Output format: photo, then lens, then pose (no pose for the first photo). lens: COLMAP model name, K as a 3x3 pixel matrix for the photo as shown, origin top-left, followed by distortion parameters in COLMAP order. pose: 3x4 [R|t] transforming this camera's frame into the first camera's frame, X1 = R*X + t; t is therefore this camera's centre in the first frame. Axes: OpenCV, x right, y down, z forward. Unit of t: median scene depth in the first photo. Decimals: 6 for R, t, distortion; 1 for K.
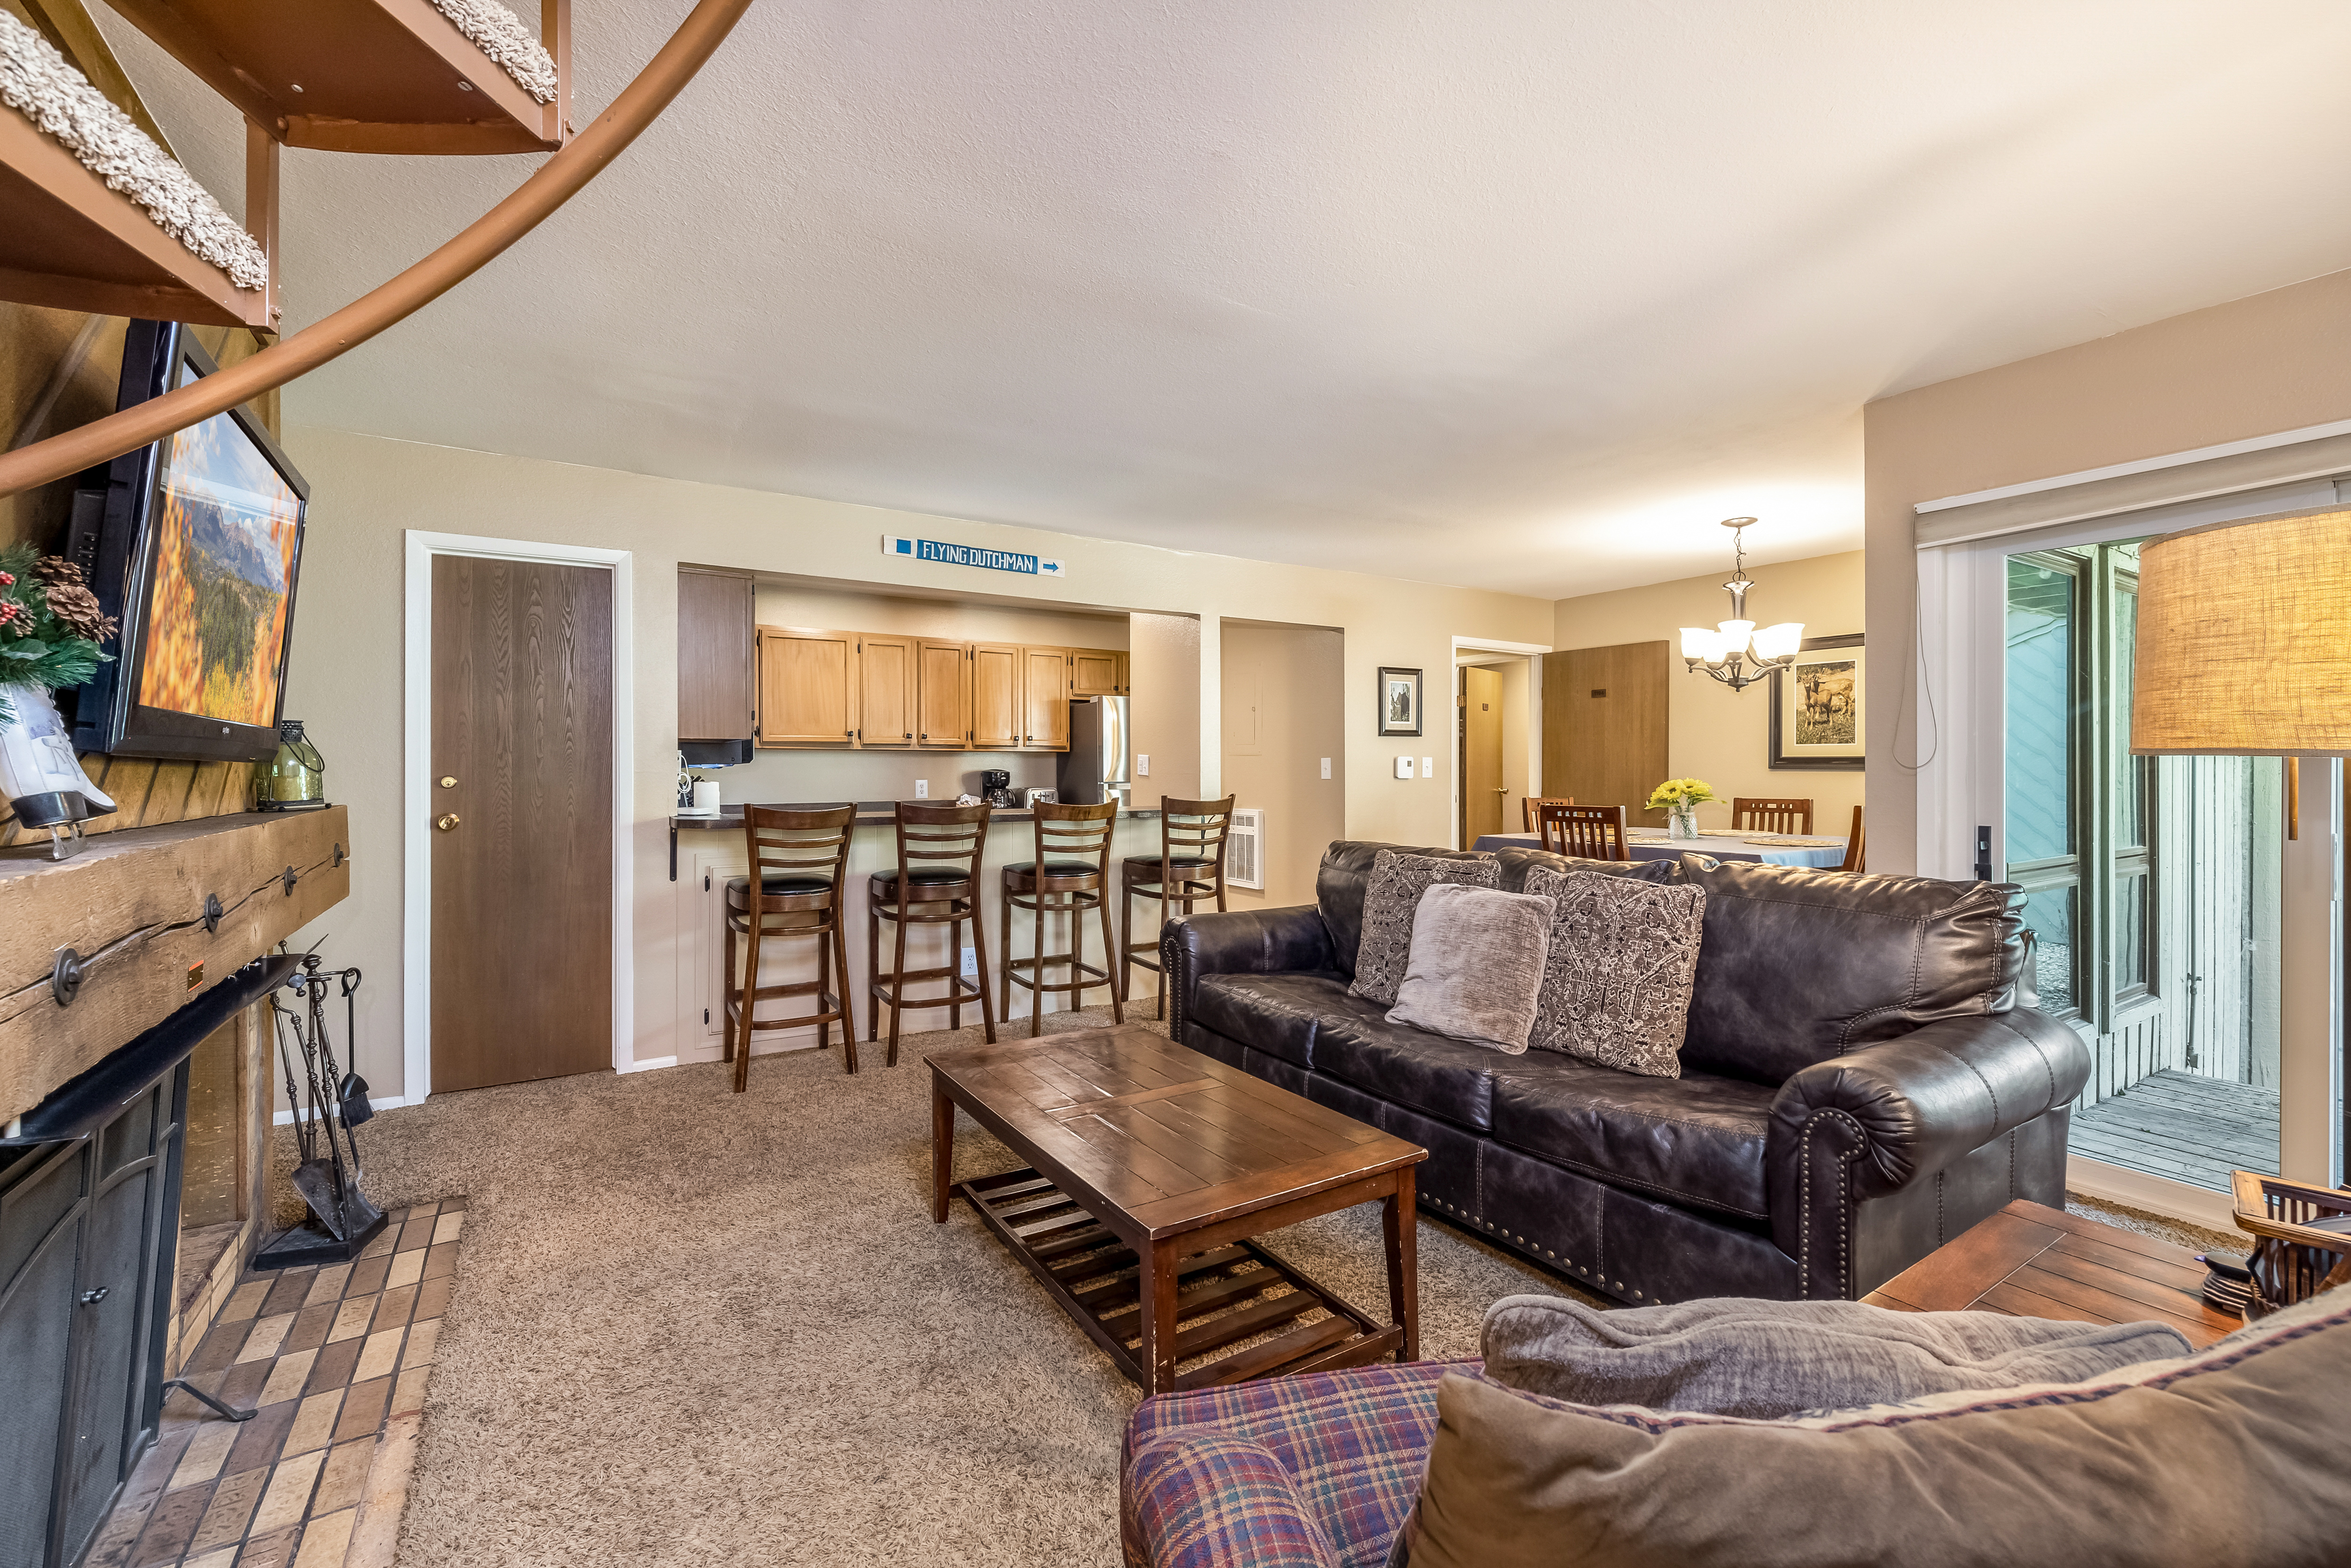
lens RADIAL K [[985.0, 0, 1137.0], [0, 985.0, 767.3], [0, 0, 1]] dist [-0.000544, -0.000158]
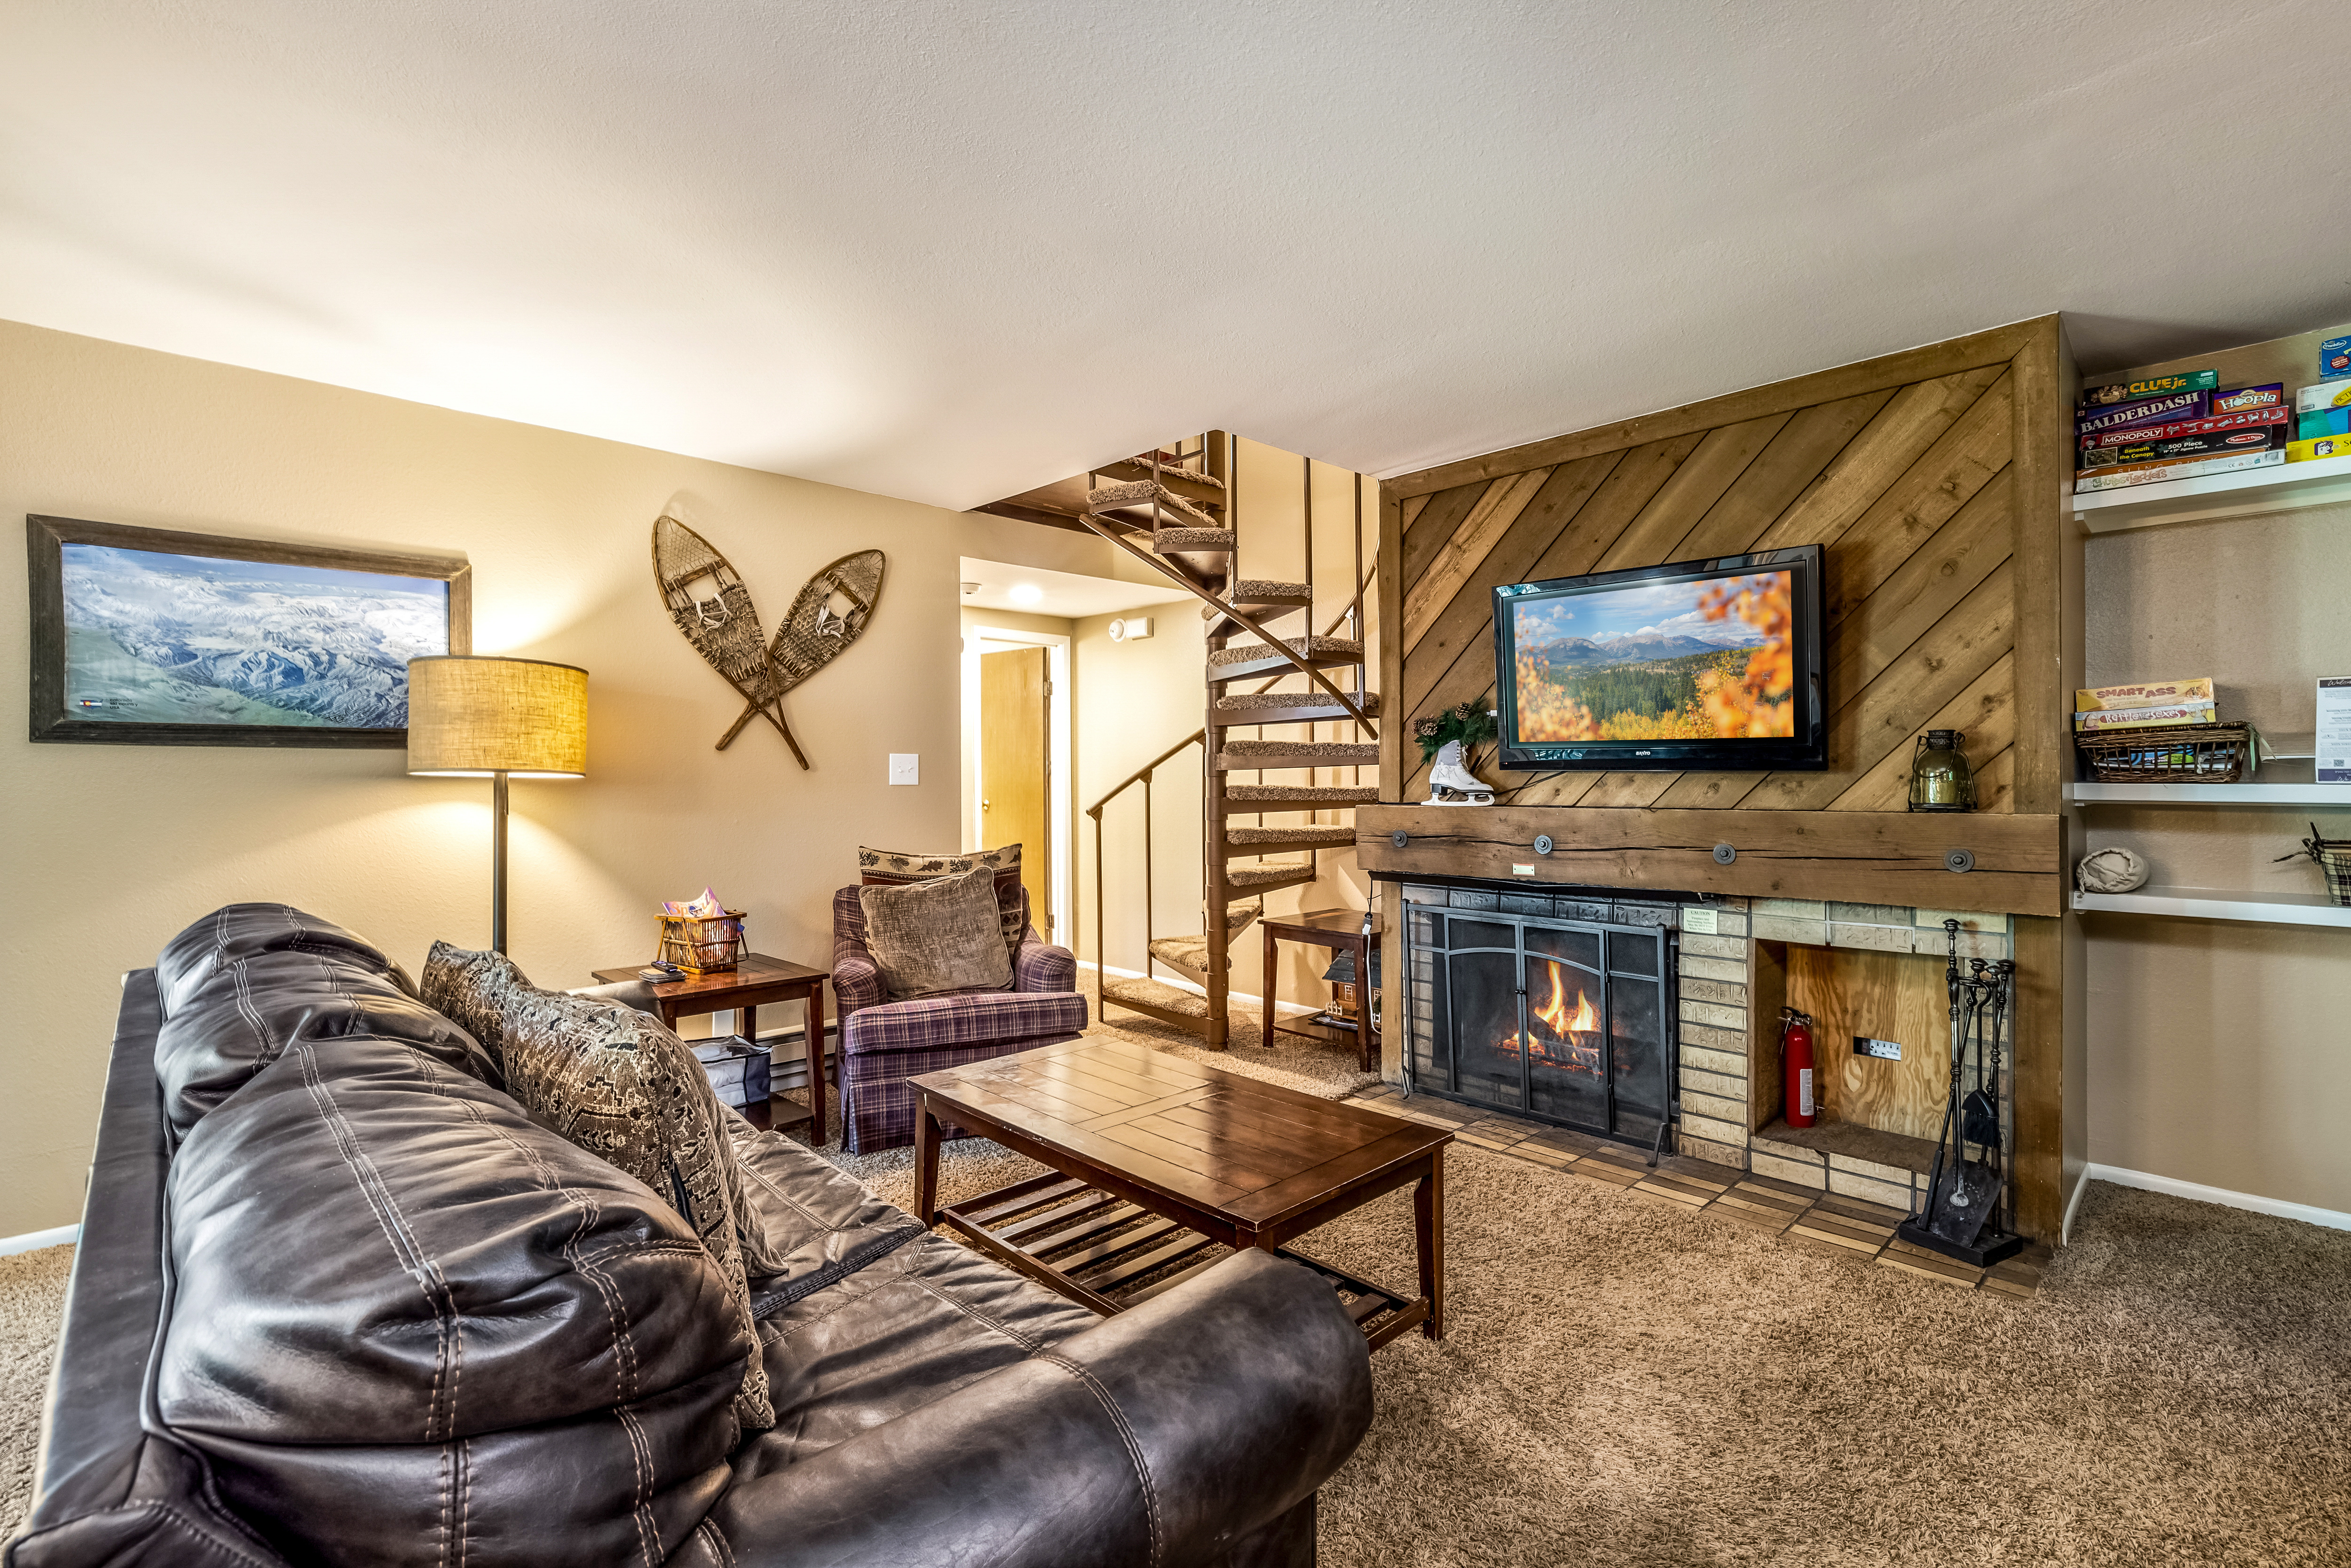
lens RADIAL K [[1049.8, 0, 1146.0], [0, 1049.8, 776.8], [0, 0, 1]] dist [-0.017382, 0.002942]
pose [[-0.975002, 0.002307, -0.222182, 0.127105], [0.001972, 0.999997, 0.001729, 0.000434], [0.222186, 0.001247, -0.975004, 1.018742]]
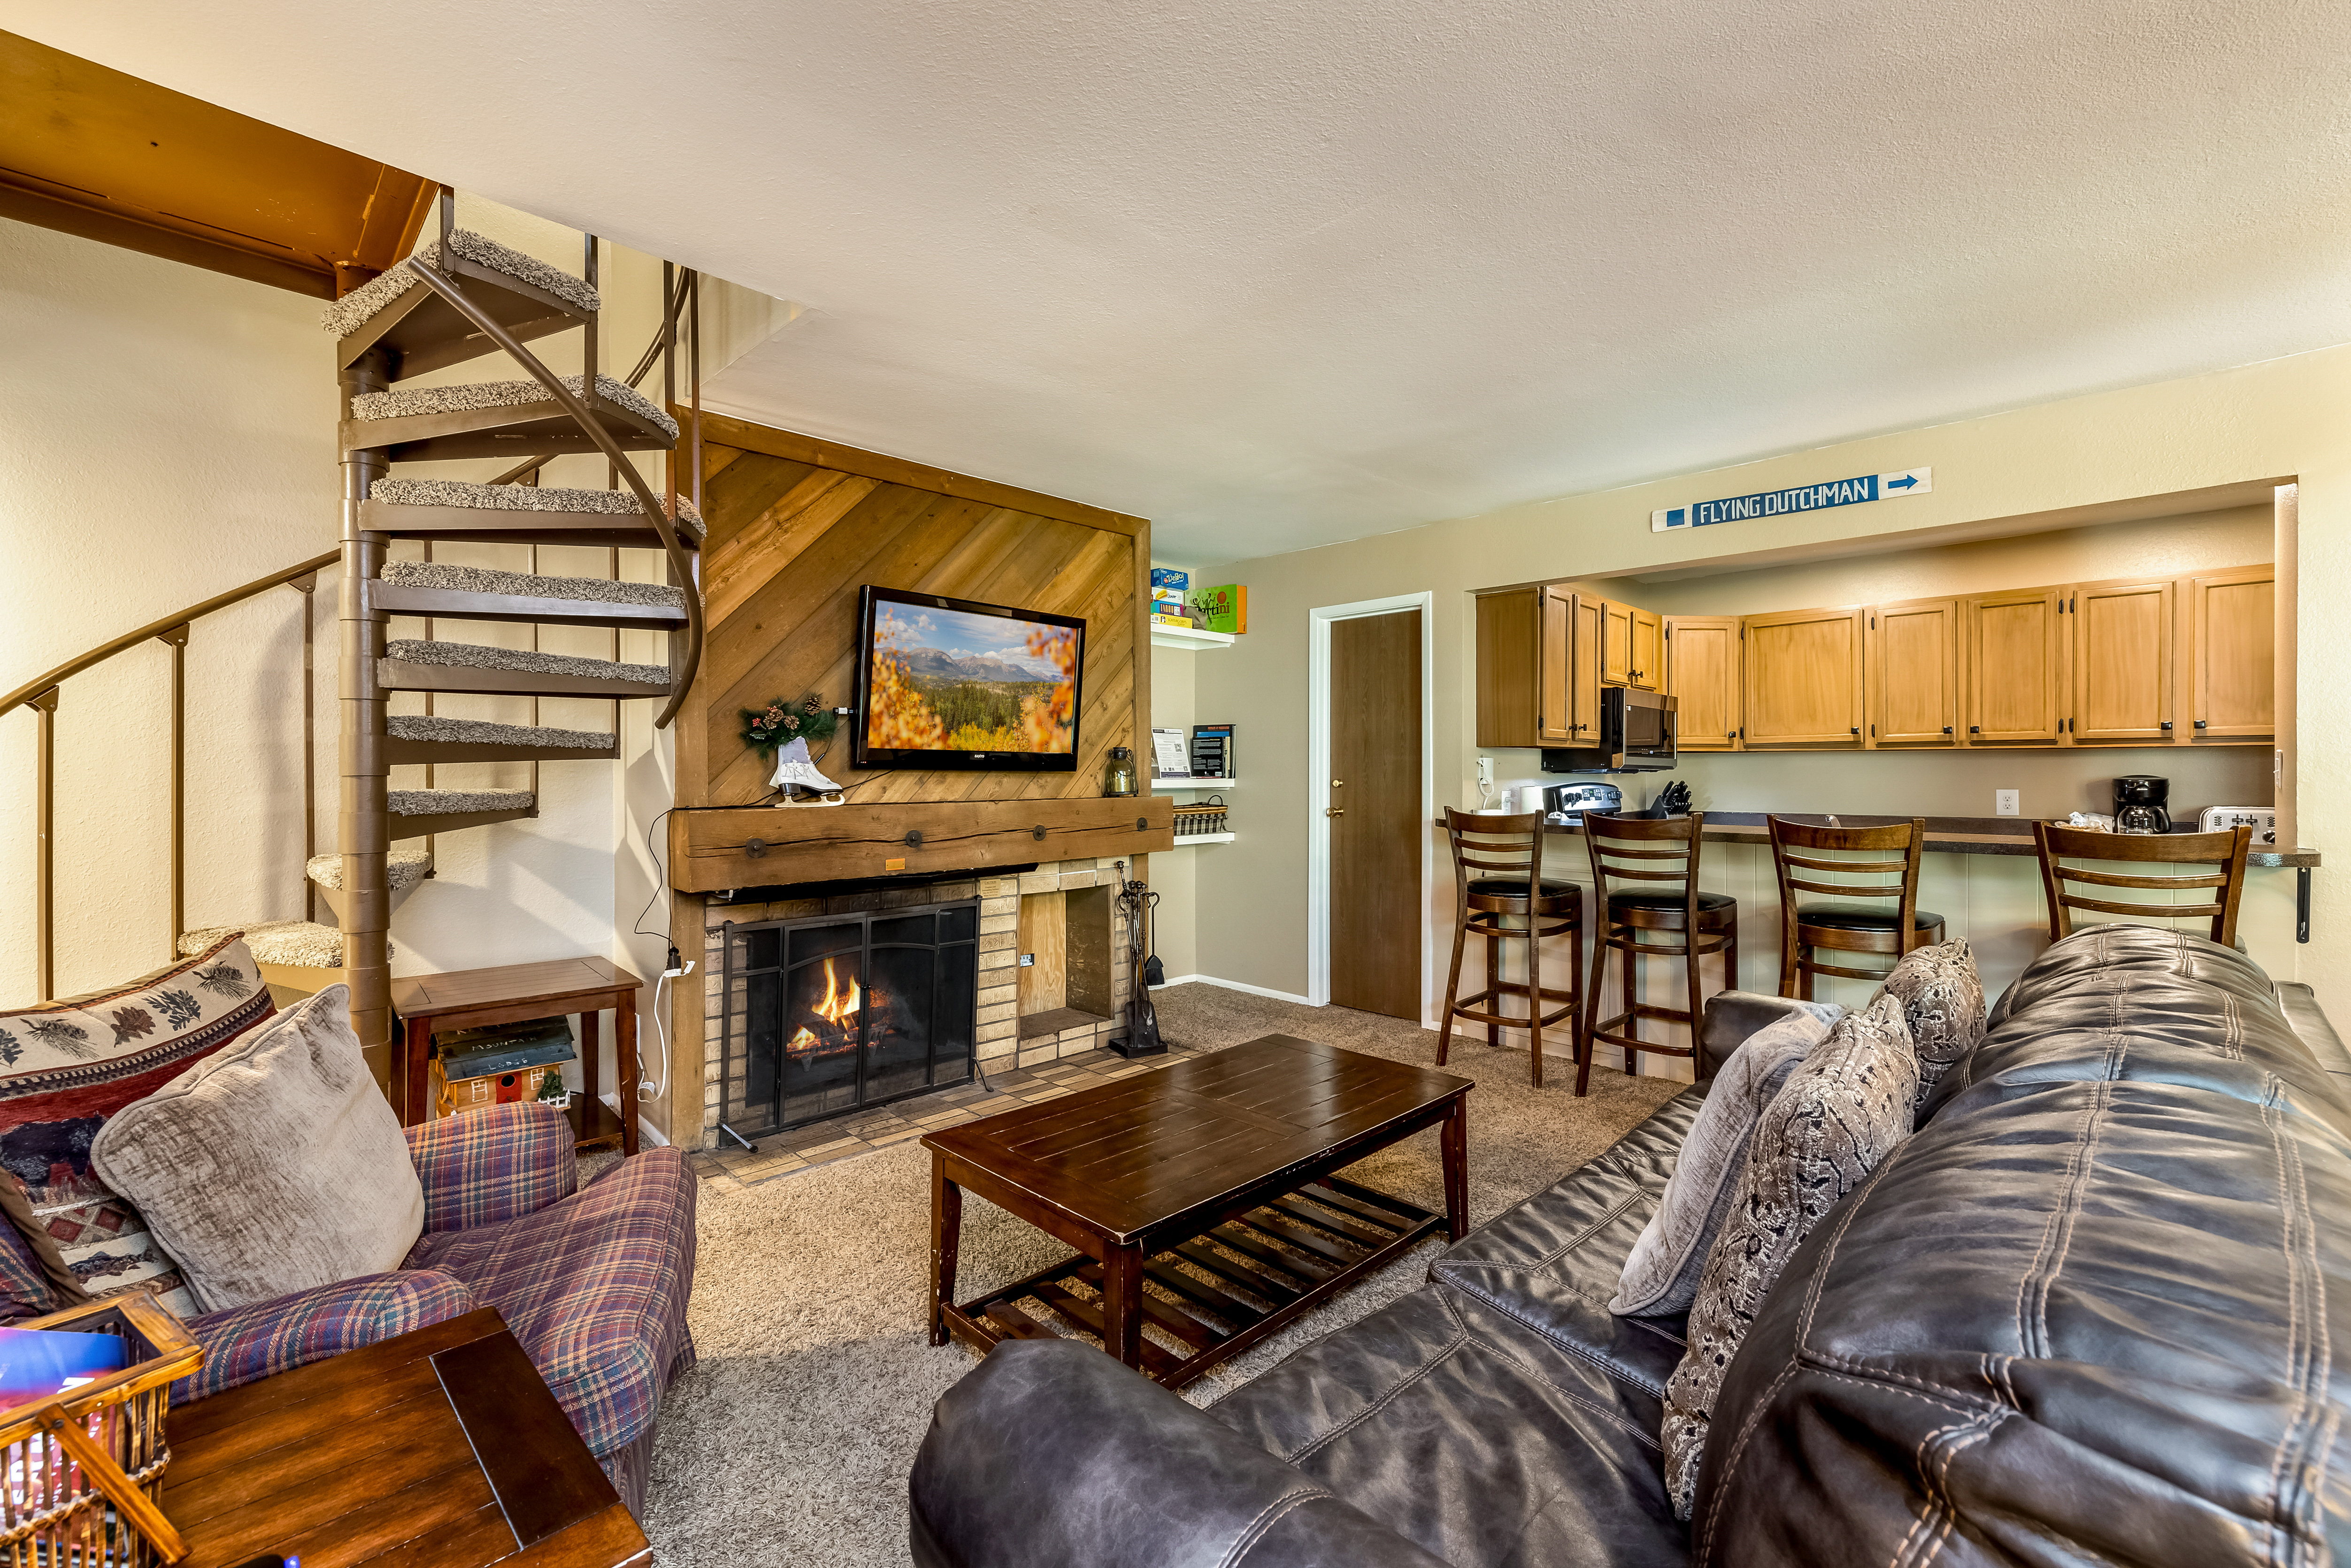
lens RADIAL K [[984.9, 0, 1185.3], [0, 984.9, 777.4], [0, 0, 1]] dist [-0.000544, -0.000158]
pose [[0.258412, 0.003074, -0.966030, 0.474257], [0.000141, 0.999995, 0.003219, 0.001338], [0.966035, -0.000968, 0.258410, 0.347682]]
